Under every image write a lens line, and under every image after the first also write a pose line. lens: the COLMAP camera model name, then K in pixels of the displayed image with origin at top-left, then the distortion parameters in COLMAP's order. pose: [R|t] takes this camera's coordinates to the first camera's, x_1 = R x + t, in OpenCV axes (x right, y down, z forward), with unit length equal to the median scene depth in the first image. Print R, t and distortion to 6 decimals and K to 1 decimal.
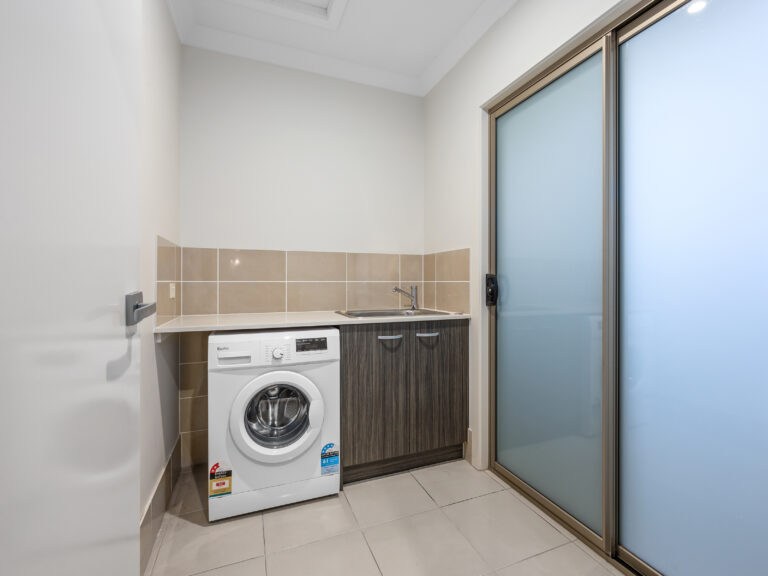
lens RADIAL K [[341.1, 0, 382.3], [0, 341.1, 281.1], [0, 0, 1]] dist [-0.004221, -0.000134]
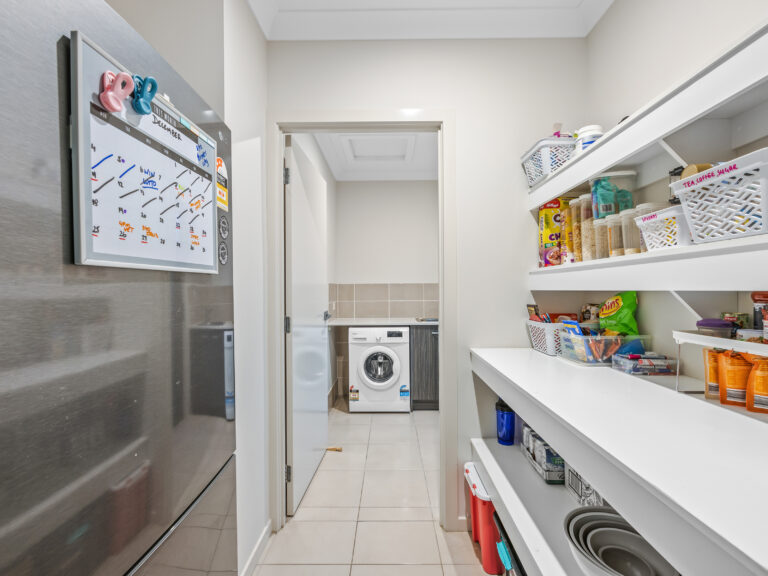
lens RADIAL K [[341.1, 0, 384.2], [0, 341.1, 289.7], [0, 0, 1]] dist [-0.004221, -0.000134]
pose [[0.922488, -0.007099, -0.385959, 0.512360], [0.008854, 0.999957, 0.002769, -0.082553], [0.385923, -0.005971, 0.922512, -0.873769]]
